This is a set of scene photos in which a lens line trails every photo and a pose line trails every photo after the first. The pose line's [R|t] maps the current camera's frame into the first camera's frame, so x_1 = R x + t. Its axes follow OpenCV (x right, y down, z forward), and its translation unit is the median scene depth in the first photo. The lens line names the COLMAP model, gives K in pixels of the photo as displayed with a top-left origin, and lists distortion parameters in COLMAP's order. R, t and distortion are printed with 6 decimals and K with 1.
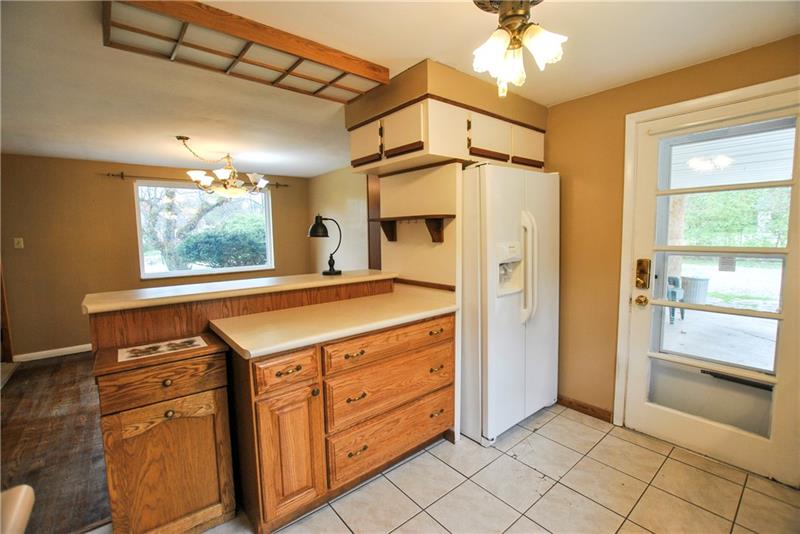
lens RADIAL K [[351.9, 0, 397.7], [0, 351.9, 263.5], [0, 0, 1]] dist [-0.024203, -0.000422]
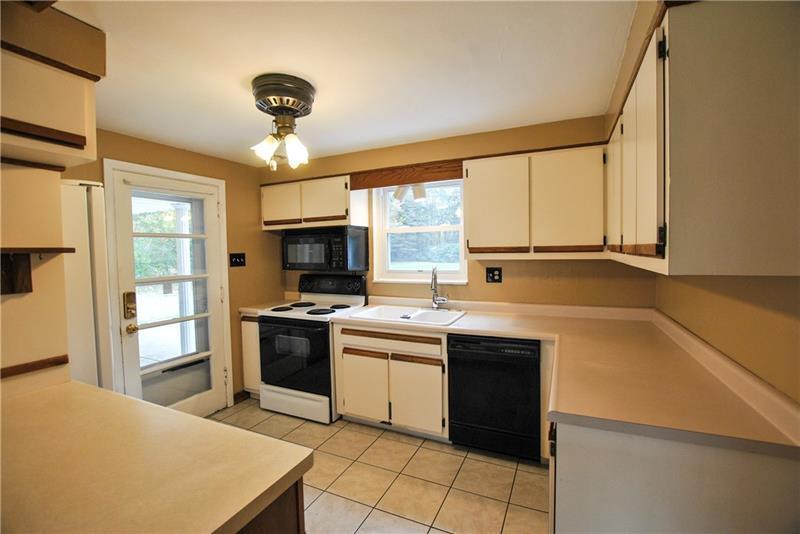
lens RADIAL K [[351.9, 0, 397.4], [0, 351.9, 267.9], [0, 0, 1]] dist [-0.024203, -0.000422]
pose [[-0.424962, -0.018559, 0.905021, -0.682365], [0.110553, 0.991241, 0.072239, -0.076294], [-0.898435, 0.130752, -0.419188, 0.688184]]
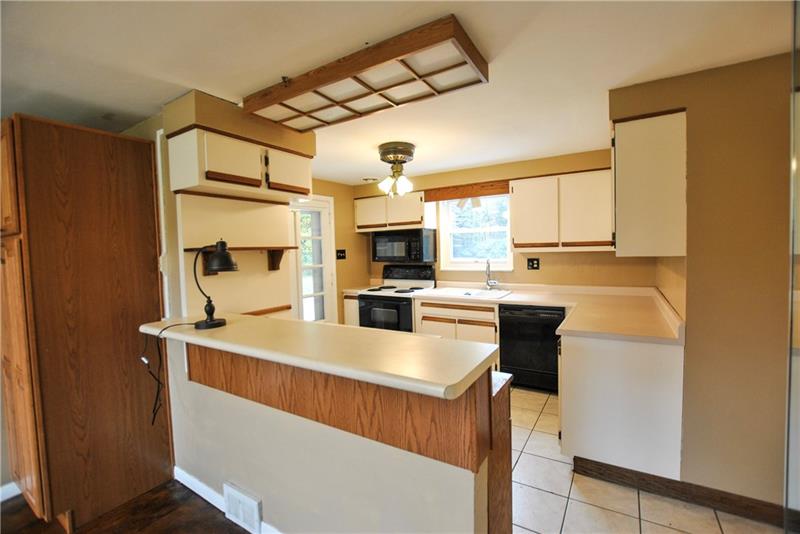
lens RADIAL K [[351.9, 0, 400.9], [0, 351.9, 265.6], [0, 0, 1]] dist [-0.024203, -0.000422]
pose [[-0.317119, -0.020121, 0.948172, -1.117901], [0.123576, 0.990375, 0.062347, -0.098647], [-0.940300, 0.136943, -0.311580, 1.000746]]
